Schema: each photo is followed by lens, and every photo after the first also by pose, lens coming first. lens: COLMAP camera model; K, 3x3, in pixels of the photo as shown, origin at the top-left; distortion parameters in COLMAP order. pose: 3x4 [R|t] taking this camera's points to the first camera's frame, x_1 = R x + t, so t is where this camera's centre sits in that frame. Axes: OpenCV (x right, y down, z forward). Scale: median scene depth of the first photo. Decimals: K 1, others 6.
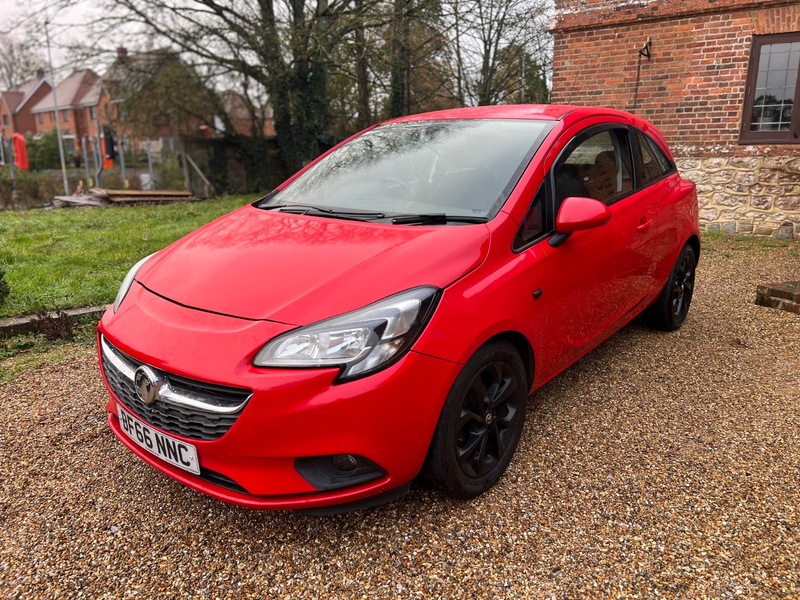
lens RADIAL K [[602.6, 0, 392.3], [0, 602.6, 299.6], [0, 0, 1]] dist [0.062015, -0.067314]
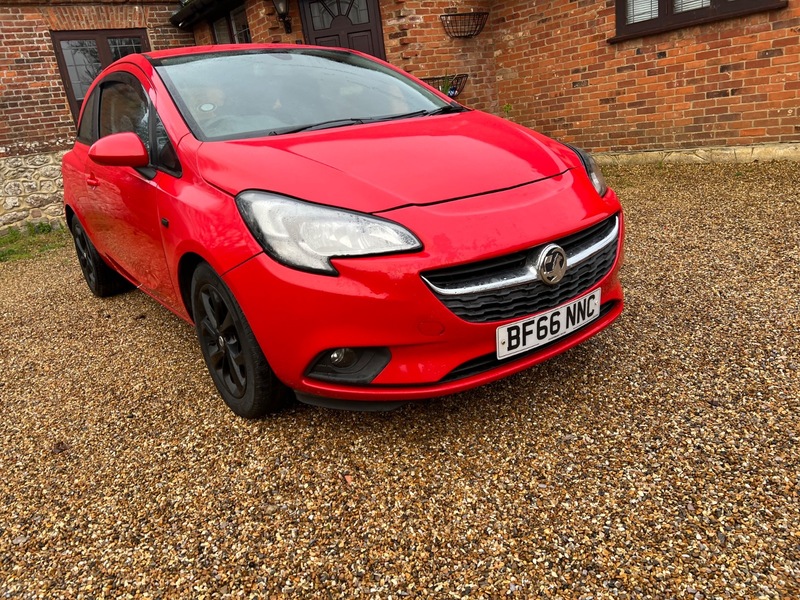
lens RADIAL K [[602.6, 0, 395.1], [0, 602.6, 302.9], [0, 0, 1]] dist [0.062015, -0.067314]
pose [[0.235767, -0.308877, 0.921417, -0.353511], [0.353951, 0.910314, 0.214588, -0.024636], [-0.905059, 0.275544, 0.323949, 0.244512]]
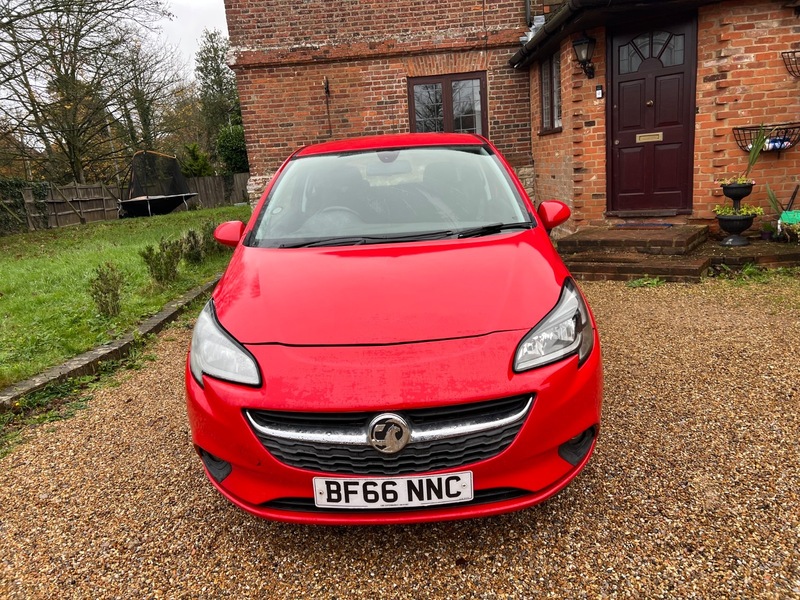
lens RADIAL K [[602.6, 0, 395.7], [0, 602.6, 301.1], [0, 0, 1]] dist [0.062015, -0.067314]
pose [[0.783216, -0.190280, 0.591917, -0.236719], [0.218686, 0.975494, 0.024224, -0.020209], [-0.582021, 0.110471, 0.805635, 0.059809]]
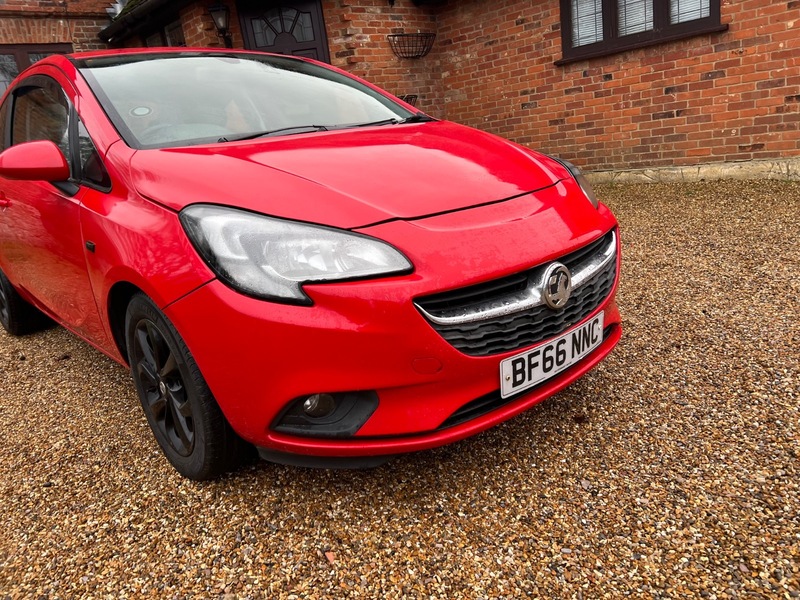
lens RADIAL K [[602.6, 0, 406.0], [0, 602.6, 301.5], [0, 0, 1]] dist [0.062015, -0.067314]
pose [[0.126037, -0.274621, 0.953256, -0.319751], [0.356657, 0.909212, 0.214776, -0.023523], [-0.925695, 0.312916, 0.212540, 0.267813]]
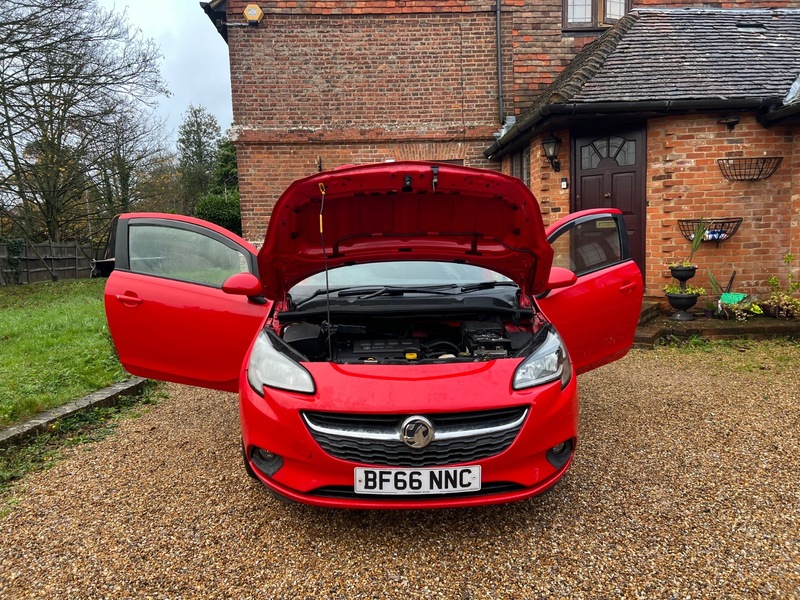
lens RADIAL K [[601.7, 0, 390.3], [0, 601.7, 295.3], [0, 0, 1]] dist [0.041724, -0.034799]
pose [[0.755418, -0.075678, 0.650859, -0.311336], [0.178982, 0.979365, -0.093861, -0.005287], [-0.630325, 0.187396, 0.753375, 0.025673]]
